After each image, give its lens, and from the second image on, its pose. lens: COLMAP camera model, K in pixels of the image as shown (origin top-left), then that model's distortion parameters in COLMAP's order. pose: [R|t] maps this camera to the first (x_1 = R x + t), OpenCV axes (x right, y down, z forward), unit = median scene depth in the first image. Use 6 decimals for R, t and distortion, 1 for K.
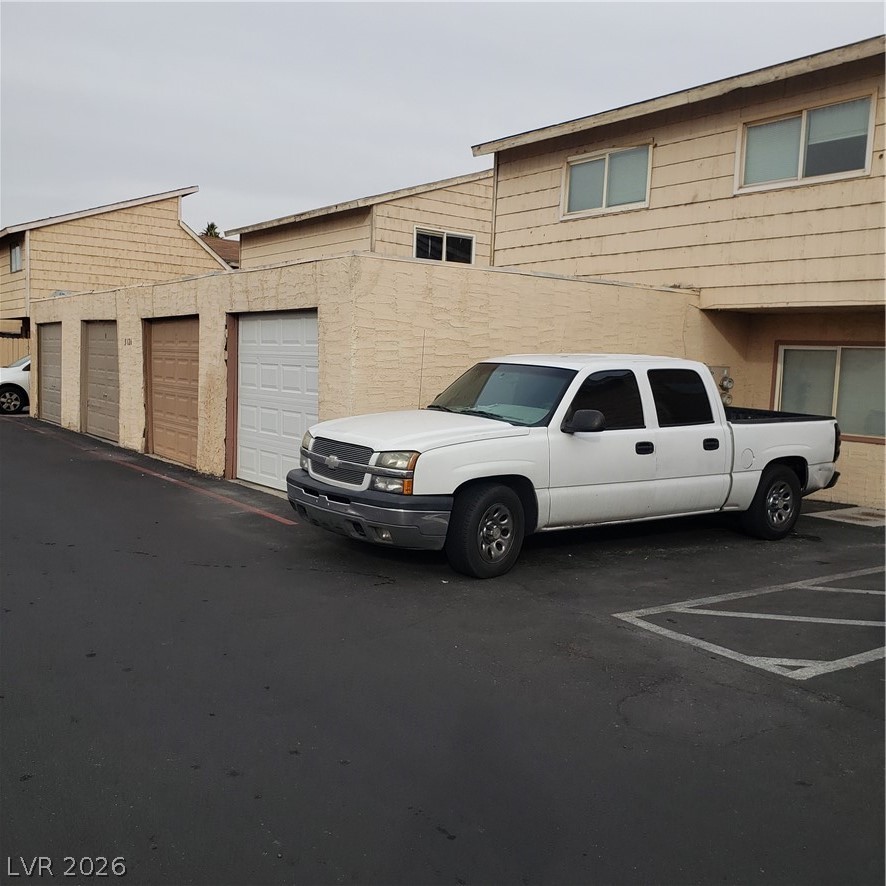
lens RADIAL K [[943.0, 0, 442.2], [0, 943.0, 457.1], [0, 0, 1]] dist [0.162966, -0.489333]
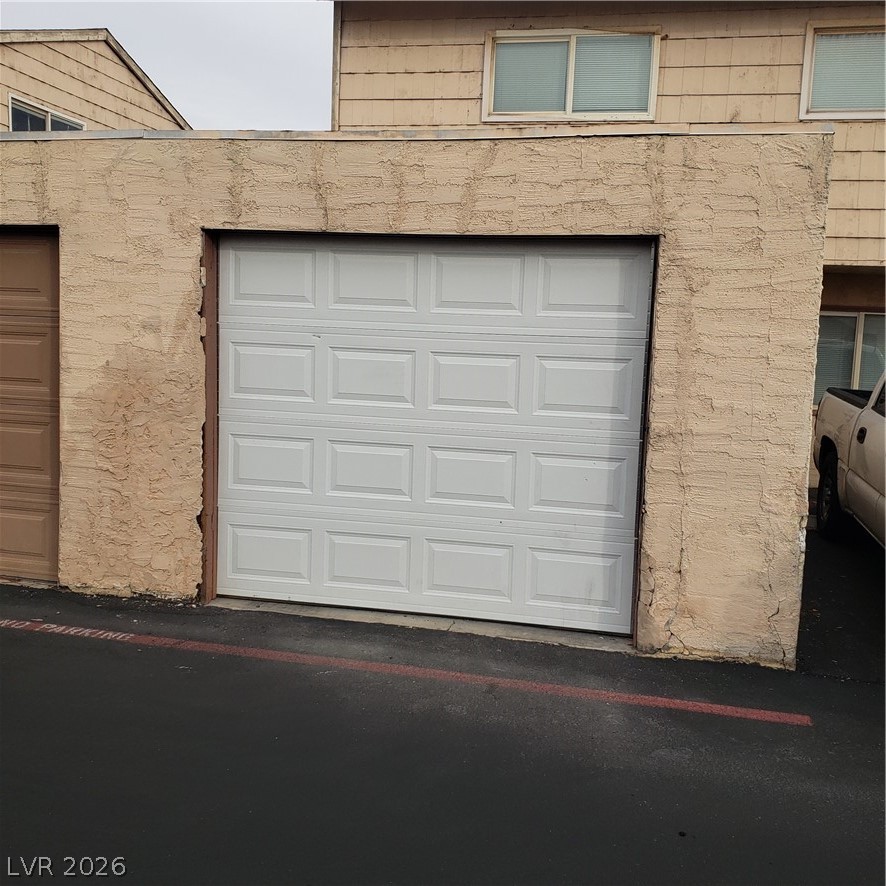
lens RADIAL K [[940.4, 0, 490.3], [0, 940.4, 439.4], [0, 0, 1]] dist [0.005803, 0.019125]
pose [[0.731094, -0.087605, 0.676629, -0.421240], [0.055515, 0.996072, 0.068981, -0.076592], [-0.680014, -0.012868, 0.733086, 0.581668]]
